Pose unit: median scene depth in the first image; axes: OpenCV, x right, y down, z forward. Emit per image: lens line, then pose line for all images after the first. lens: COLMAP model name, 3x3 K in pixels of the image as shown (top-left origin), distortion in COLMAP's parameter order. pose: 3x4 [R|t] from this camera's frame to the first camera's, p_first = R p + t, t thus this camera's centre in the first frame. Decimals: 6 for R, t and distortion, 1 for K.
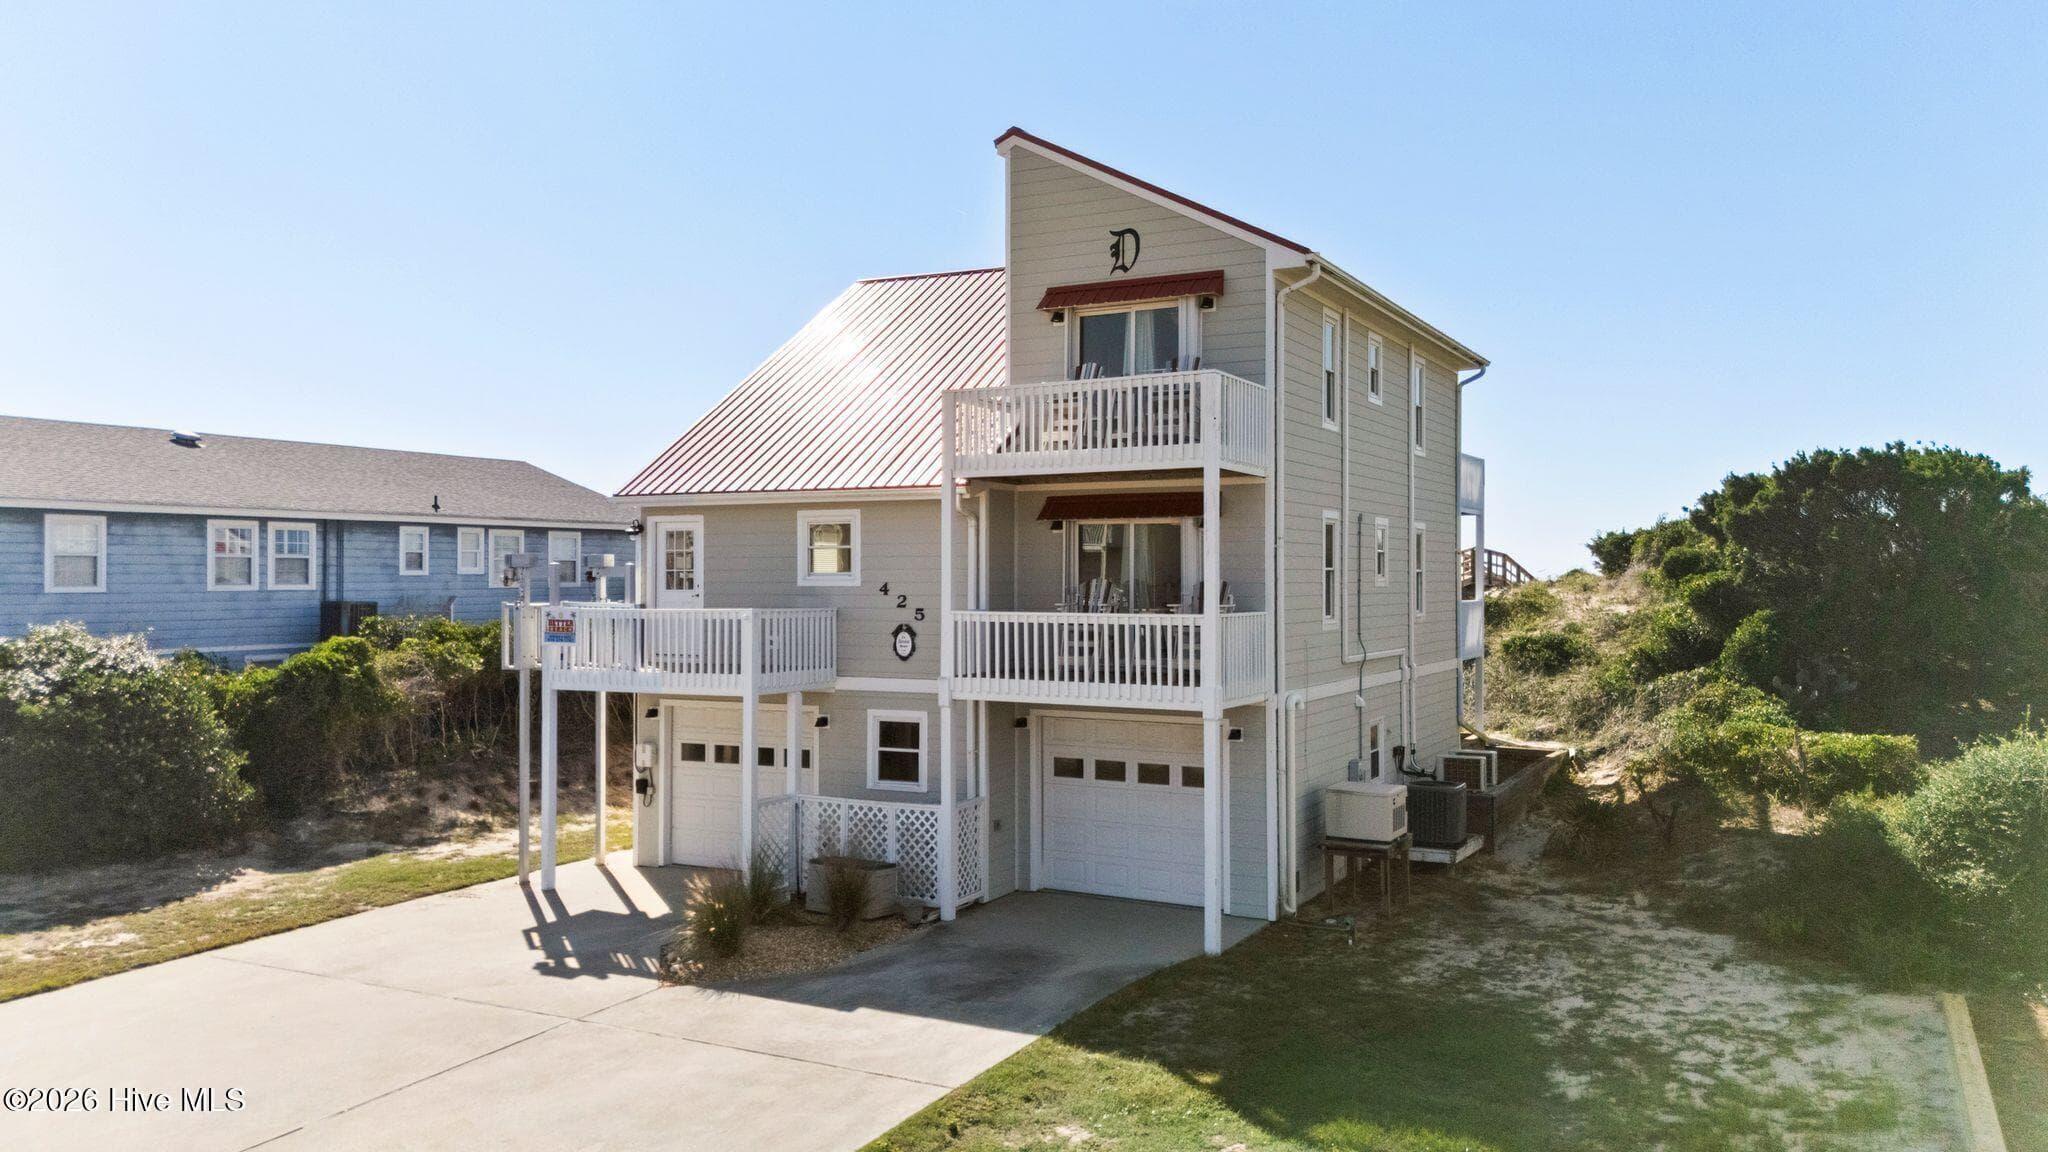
lens RADIAL K [[1513.9, 0, 1025.9], [0, 1513.9, 562.3], [0, 0, 1]] dist [0.086735, -0.089986]
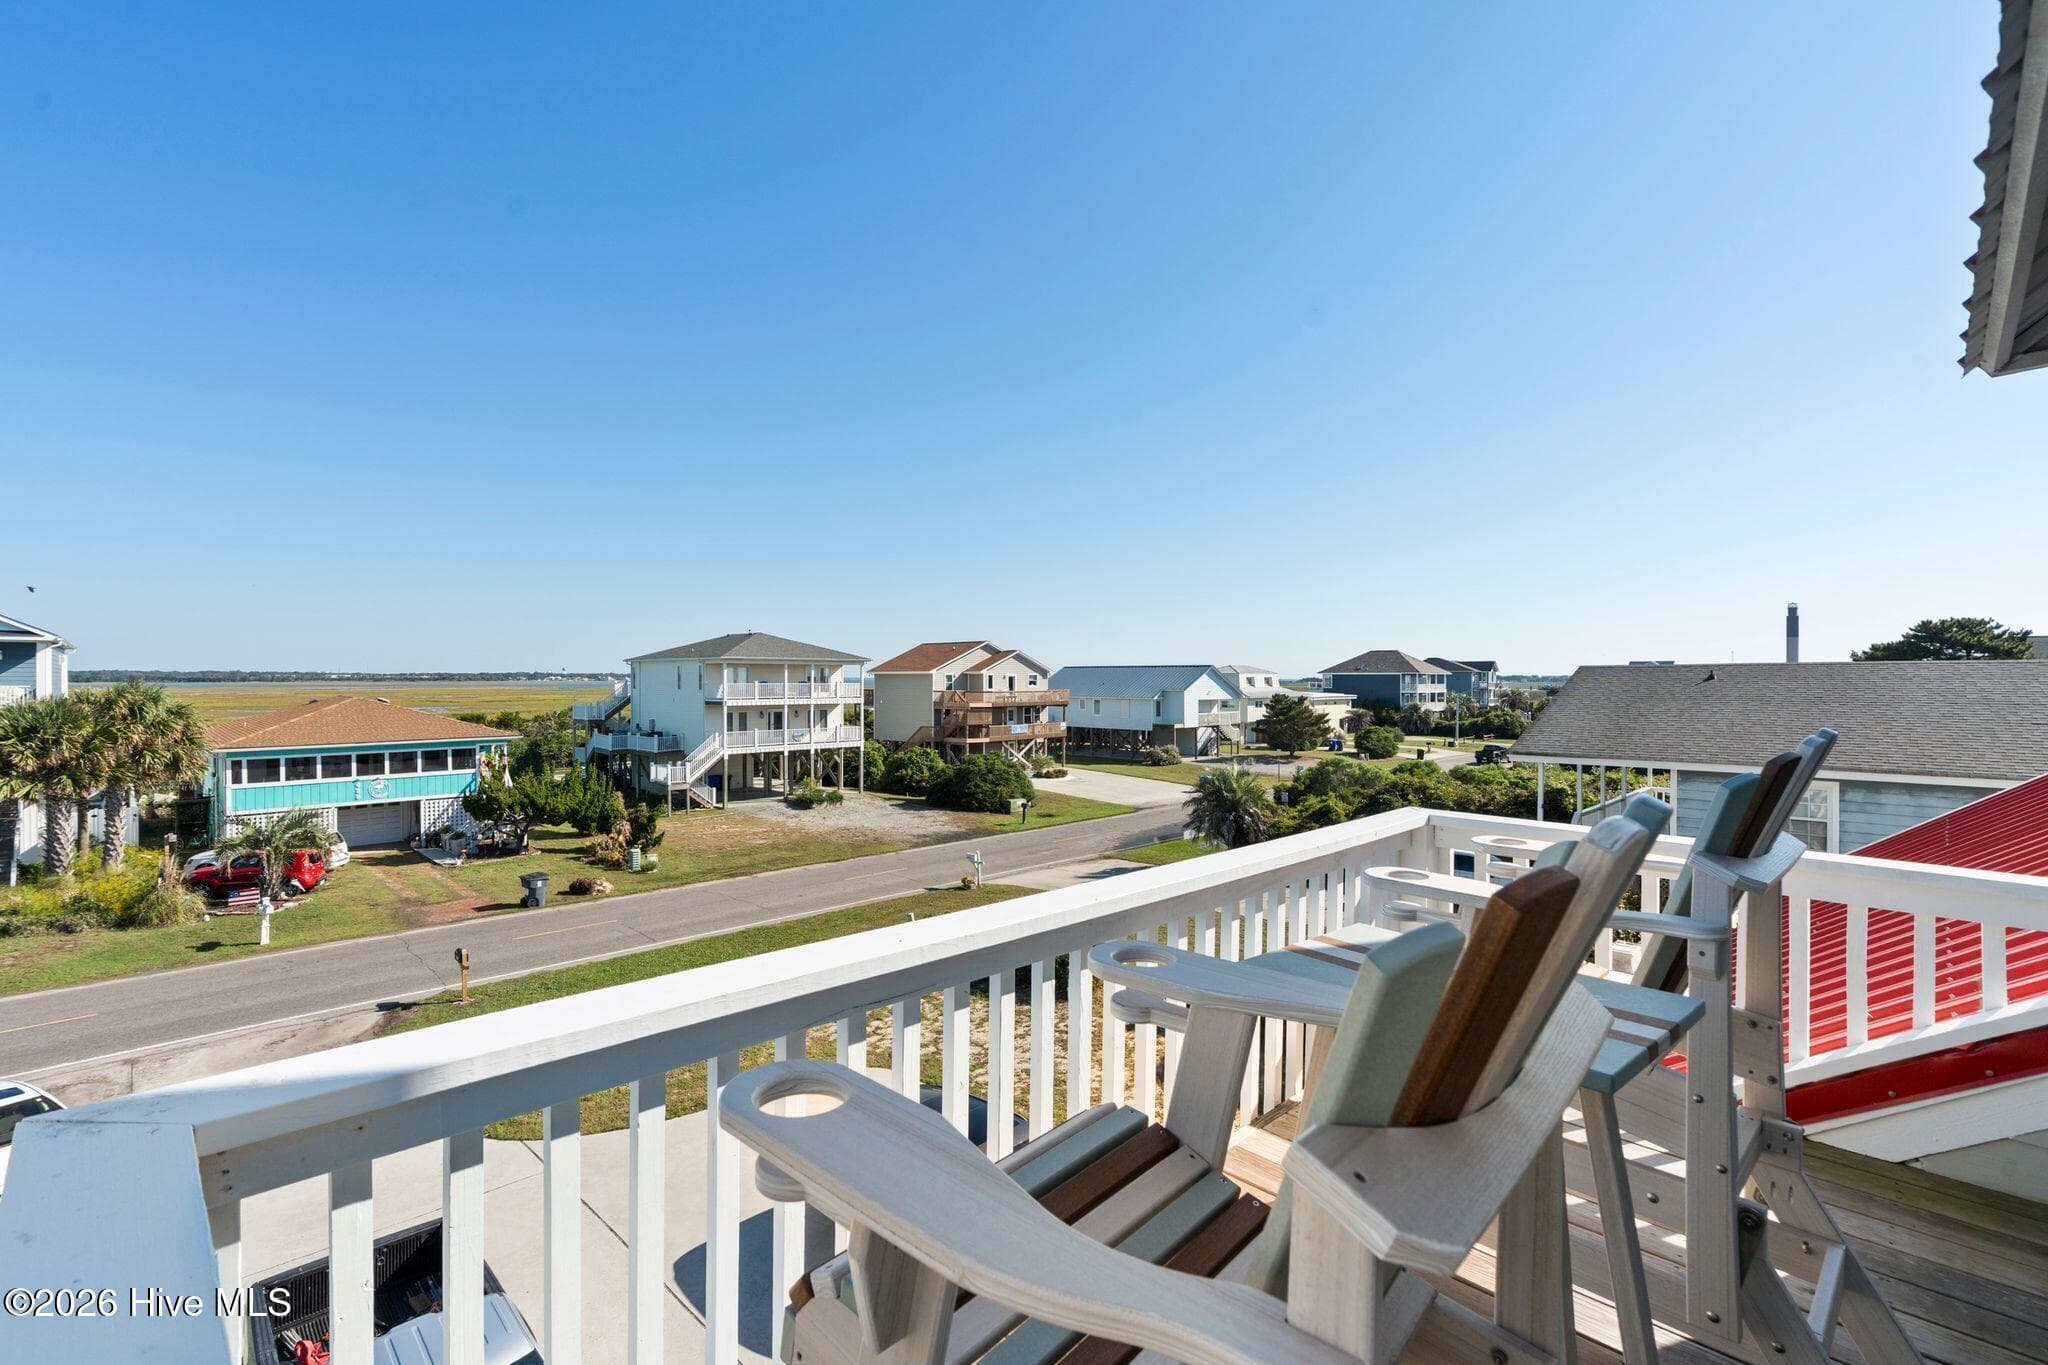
lens RADIAL K [[915.0, 0, 1024.0], [0, 915.0, 682.5], [0, 0, 1]] dist [0.001590, 0.000026]
pose [[-0.300891, 0.005592, -0.953642, 0.134469], [0.009932, 0.999947, 0.002729, -0.130546], [0.953607, -0.008651, -0.300930, 0.913734]]
